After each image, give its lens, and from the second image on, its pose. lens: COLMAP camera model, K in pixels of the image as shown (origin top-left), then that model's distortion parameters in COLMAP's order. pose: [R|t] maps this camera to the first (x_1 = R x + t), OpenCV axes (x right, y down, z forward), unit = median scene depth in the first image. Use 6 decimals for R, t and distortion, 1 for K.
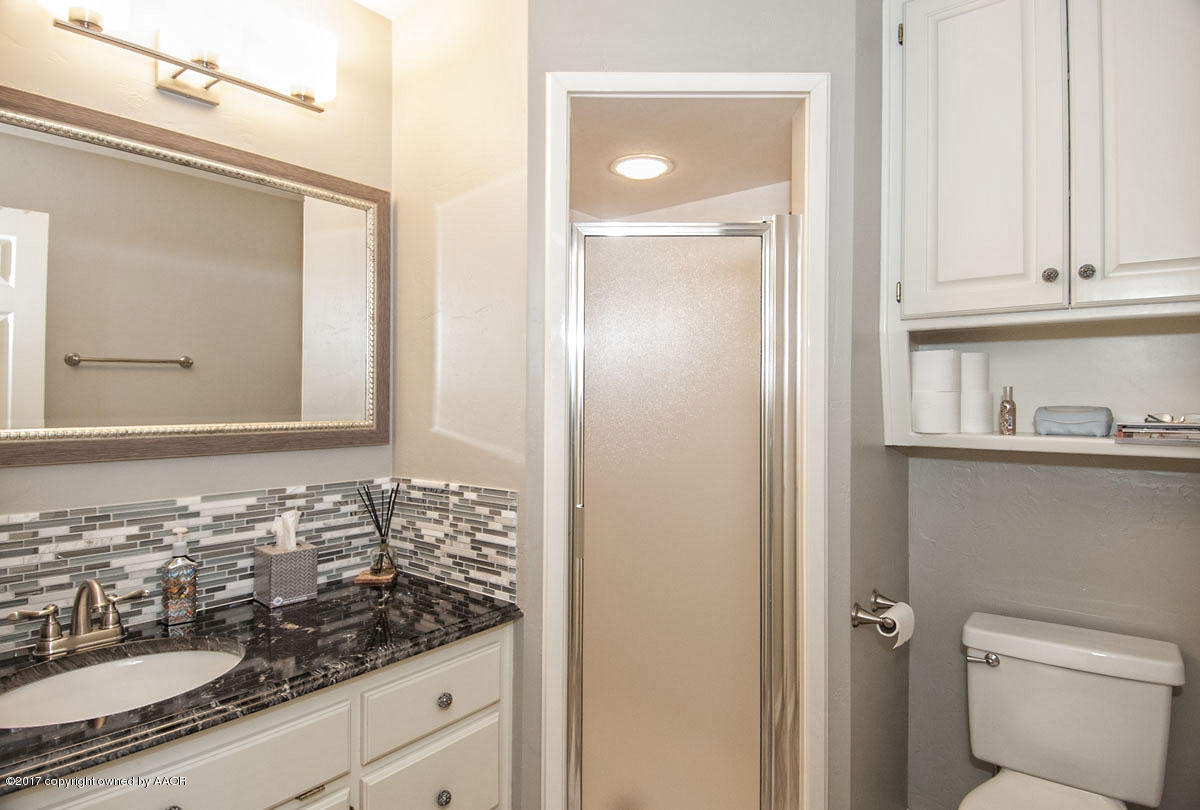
lens RADIAL K [[651.0, 0, 600.0], [0, 651.0, 393.8], [0, 0, 1]] dist [0.001543, -0.027962]
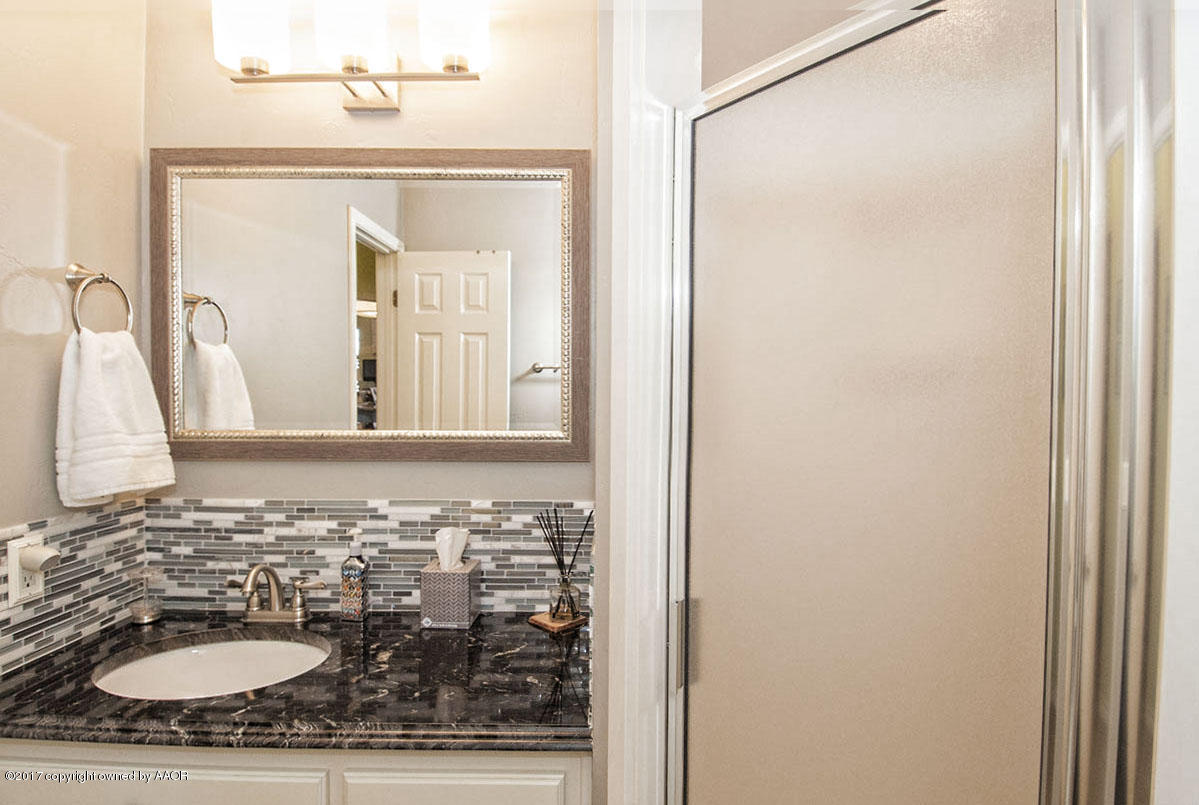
lens RADIAL K [[651.0, 0, 599.5], [0, 651.0, 402.5], [0, 0, 1]] dist [0.043071, -0.052141]
pose [[0.619046, 0.014235, -0.785226, 0.412639], [0.004009, 0.999765, 0.021284, -0.018068], [0.785344, -0.016324, 0.618844, 0.639032]]
